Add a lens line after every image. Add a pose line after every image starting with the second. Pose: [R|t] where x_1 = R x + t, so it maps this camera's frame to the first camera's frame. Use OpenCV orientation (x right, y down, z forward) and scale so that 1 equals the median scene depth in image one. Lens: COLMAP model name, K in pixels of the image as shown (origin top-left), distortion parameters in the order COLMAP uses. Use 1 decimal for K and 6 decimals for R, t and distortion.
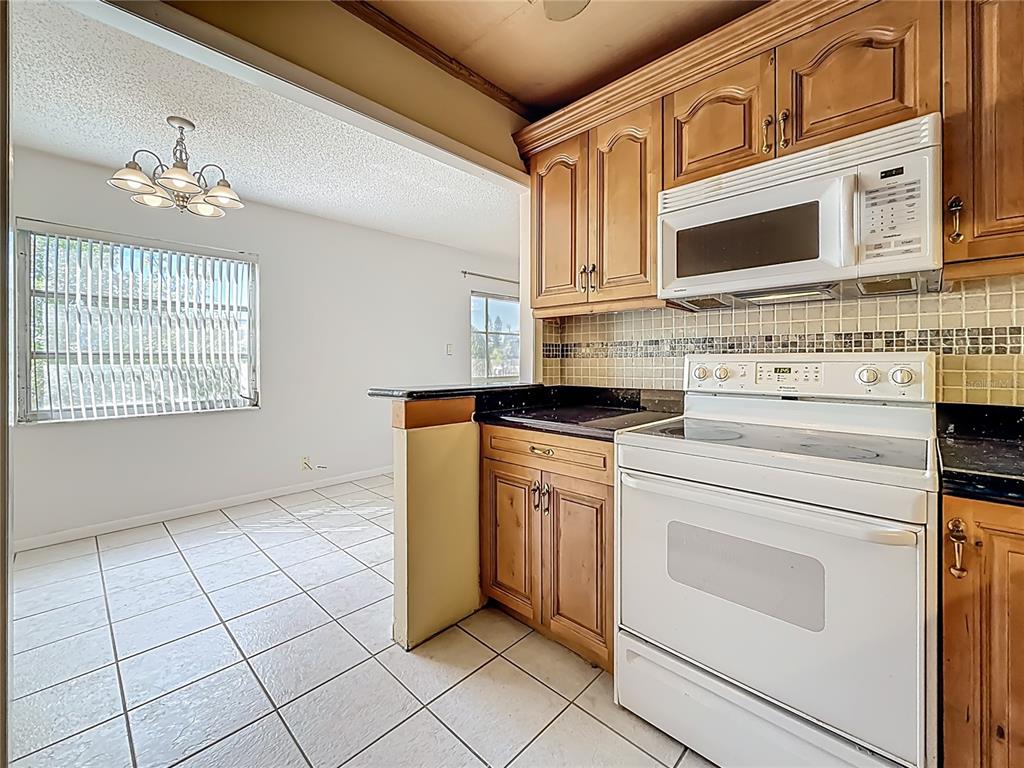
lens RADIAL K [[430.6, 0, 513.6], [0, 430.6, 355.9], [0, 0, 1]] dist [0.001059, 0.000163]
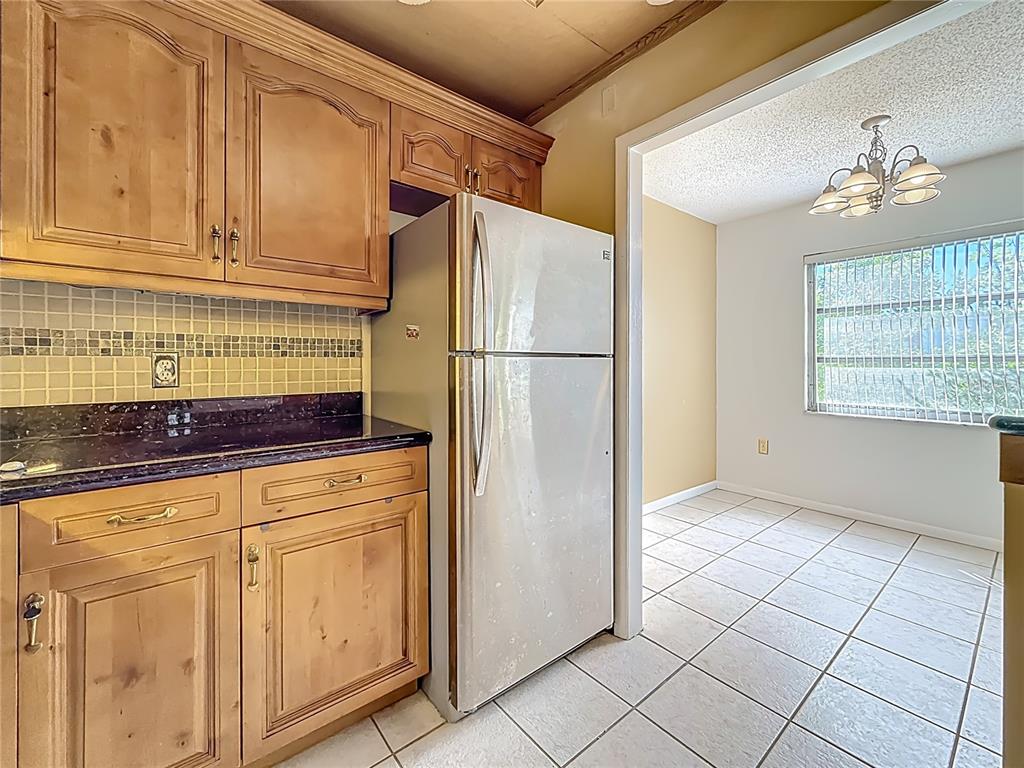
lens RADIAL K [[422.2, 0, 509.2], [0, 422.2, 362.0], [0, 0, 1]] dist [-0.002657, -0.000342]
pose [[-0.124547, -0.001425, -0.992213, 0.273493], [0.006708, 0.999975, -0.002278, 0.002305], [0.992191, -0.006940, -0.124535, 0.281683]]
